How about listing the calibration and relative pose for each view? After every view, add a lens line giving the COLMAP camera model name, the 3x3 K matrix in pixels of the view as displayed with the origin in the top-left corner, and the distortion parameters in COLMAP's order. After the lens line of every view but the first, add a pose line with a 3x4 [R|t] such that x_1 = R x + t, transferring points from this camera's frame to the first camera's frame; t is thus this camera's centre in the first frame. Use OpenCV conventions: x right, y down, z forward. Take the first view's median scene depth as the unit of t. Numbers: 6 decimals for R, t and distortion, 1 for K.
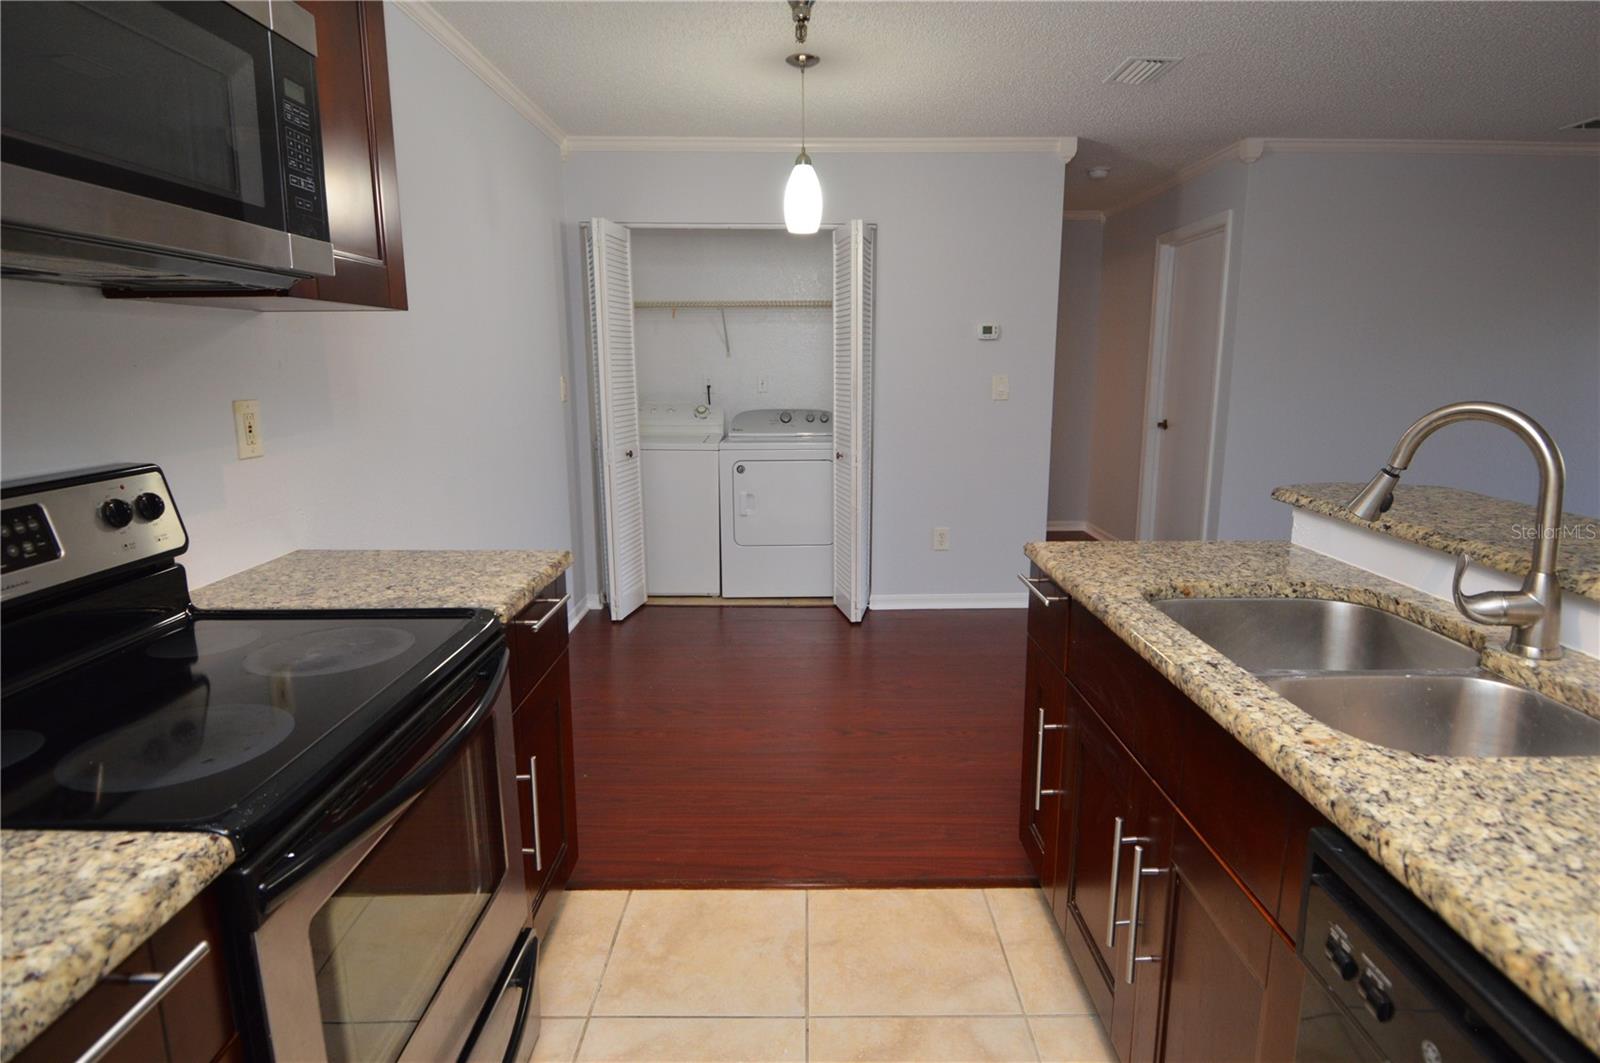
lens RADIAL K [[850.3, 0, 811.5], [0, 850.3, 521.2], [0, 0, 1]] dist [0.014615, -0.025721]
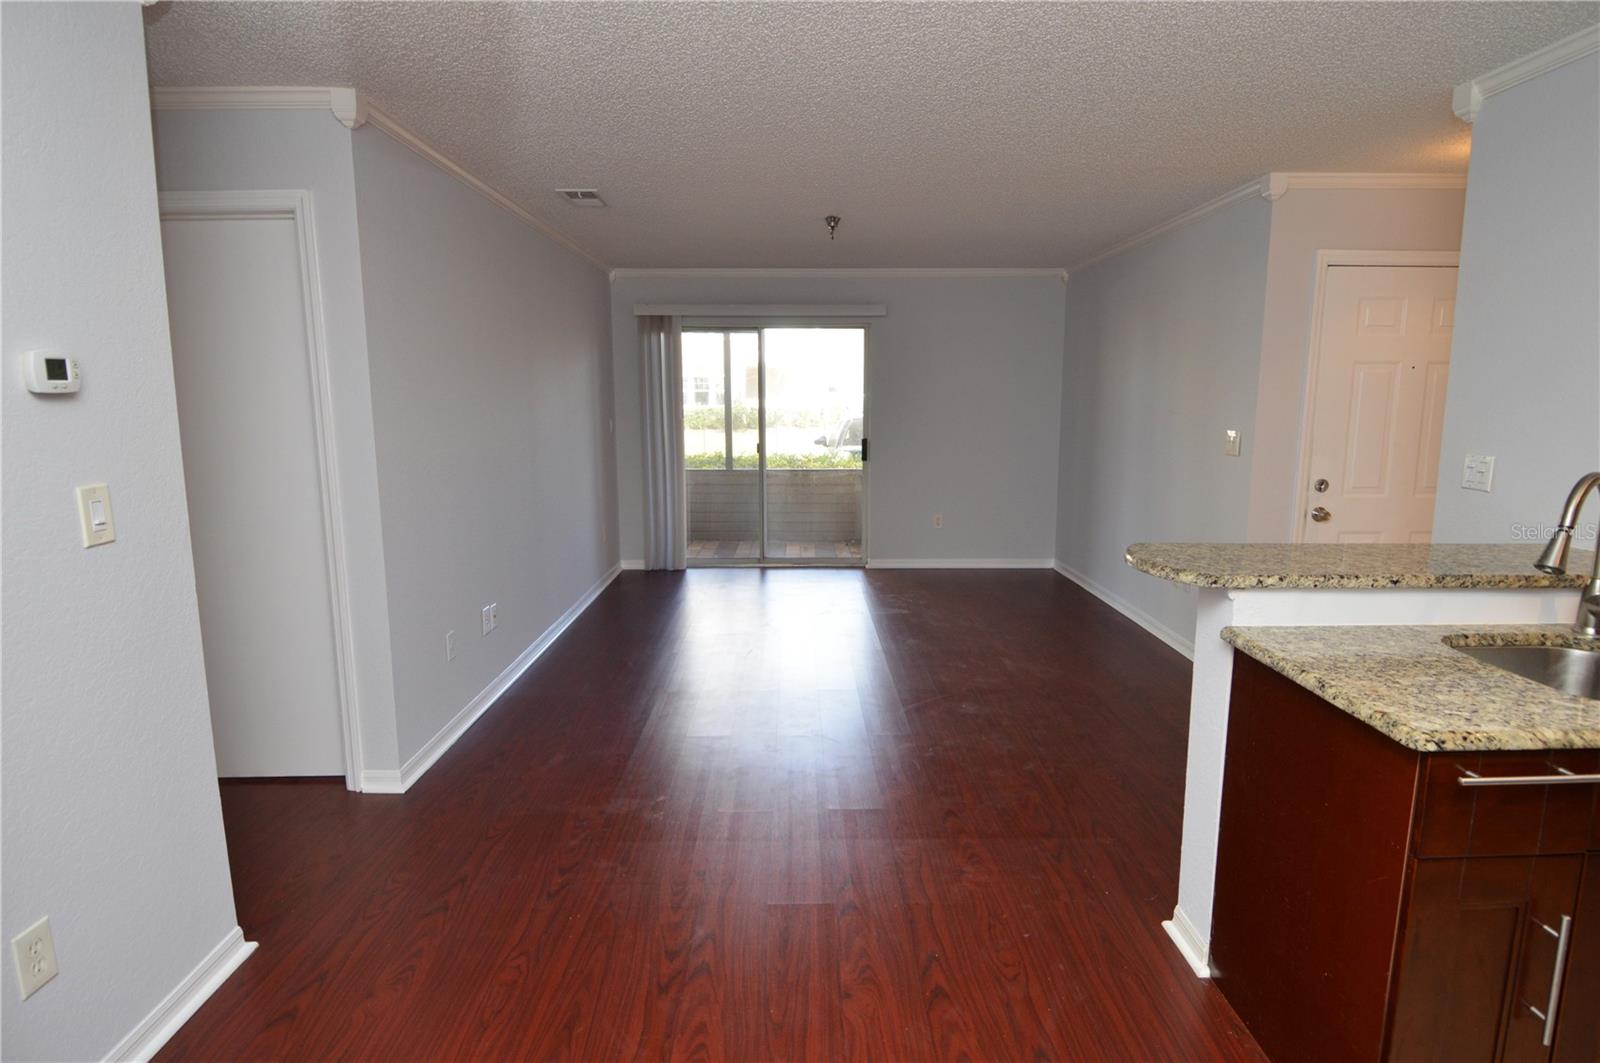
lens RADIAL K [[850.3, 0, 811.5], [0, 850.3, 521.2], [0, 0, 1]] dist [0.014615, -0.025721]
pose [[-0.014584, -0.146447, 0.989111, -0.175373], [0.185485, 0.971650, 0.146597, -0.152393], [-0.982539, 0.185603, 0.012993, 0.680733]]
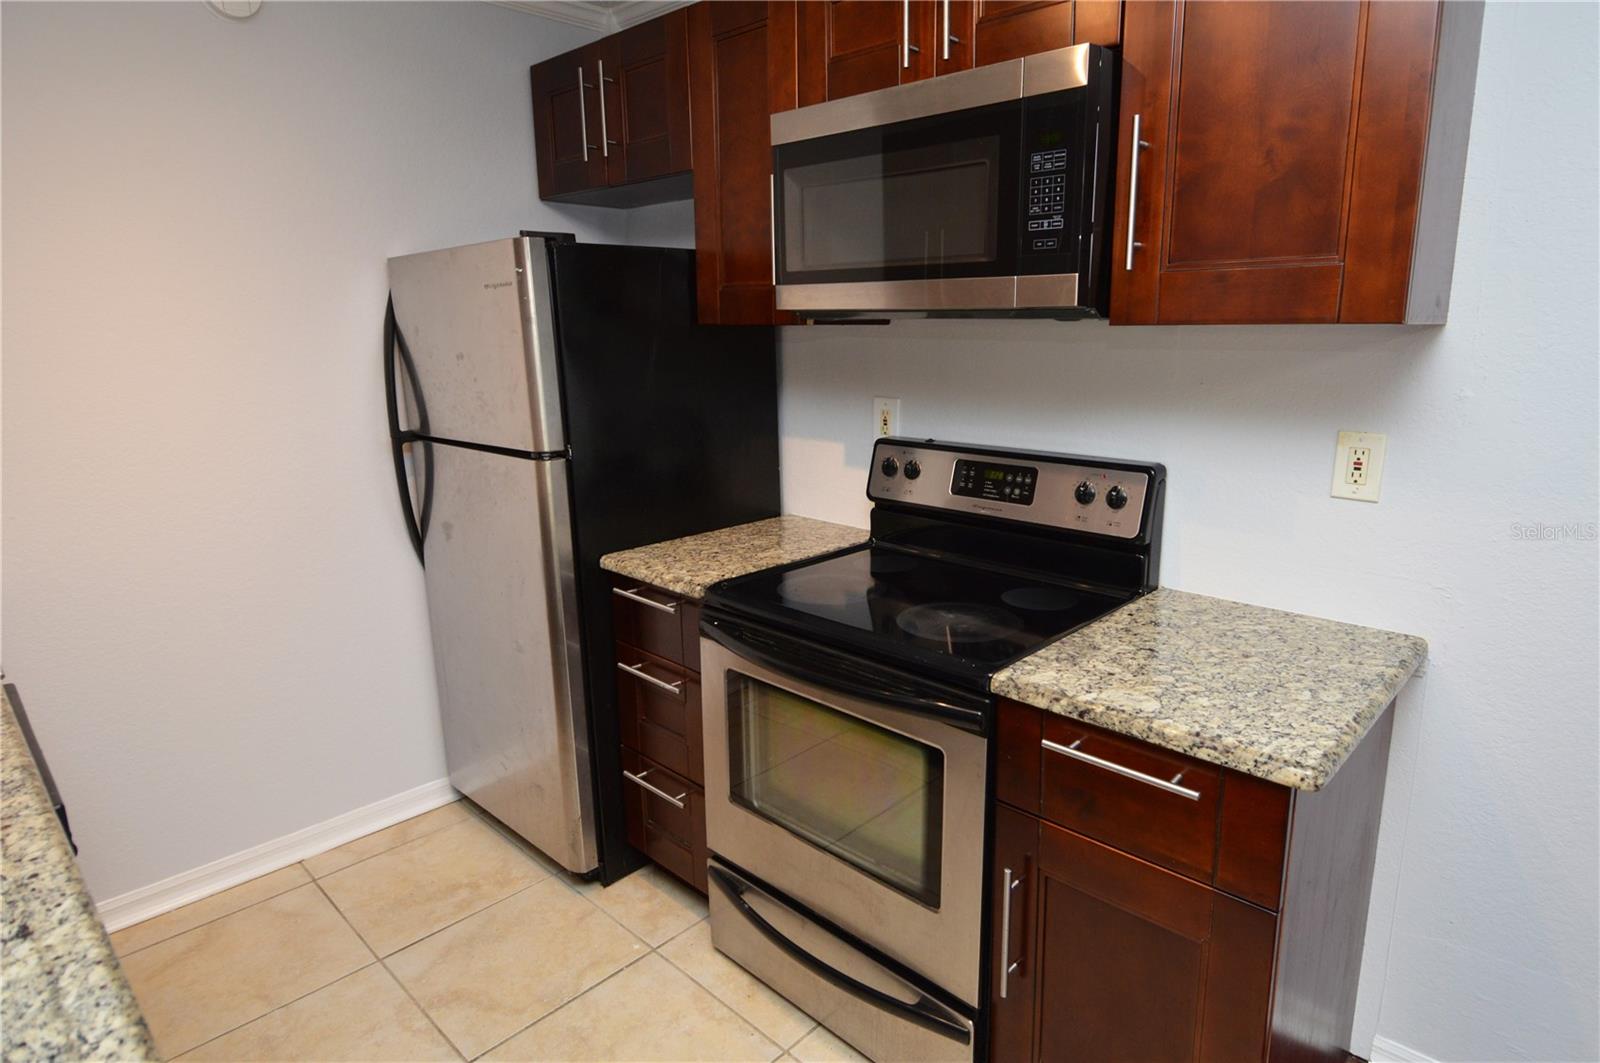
lens RADIAL K [[891.9, 0, 849.5], [0, 891.9, 515.6], [0, 0, 1]] dist [0.013303, -0.027678]
pose [[-0.677267, 0.158817, -0.718391, 0.134722], [-0.130597, 0.934968, 0.329817, -0.120420], [0.724053, 0.317194, -0.612483, 0.499231]]
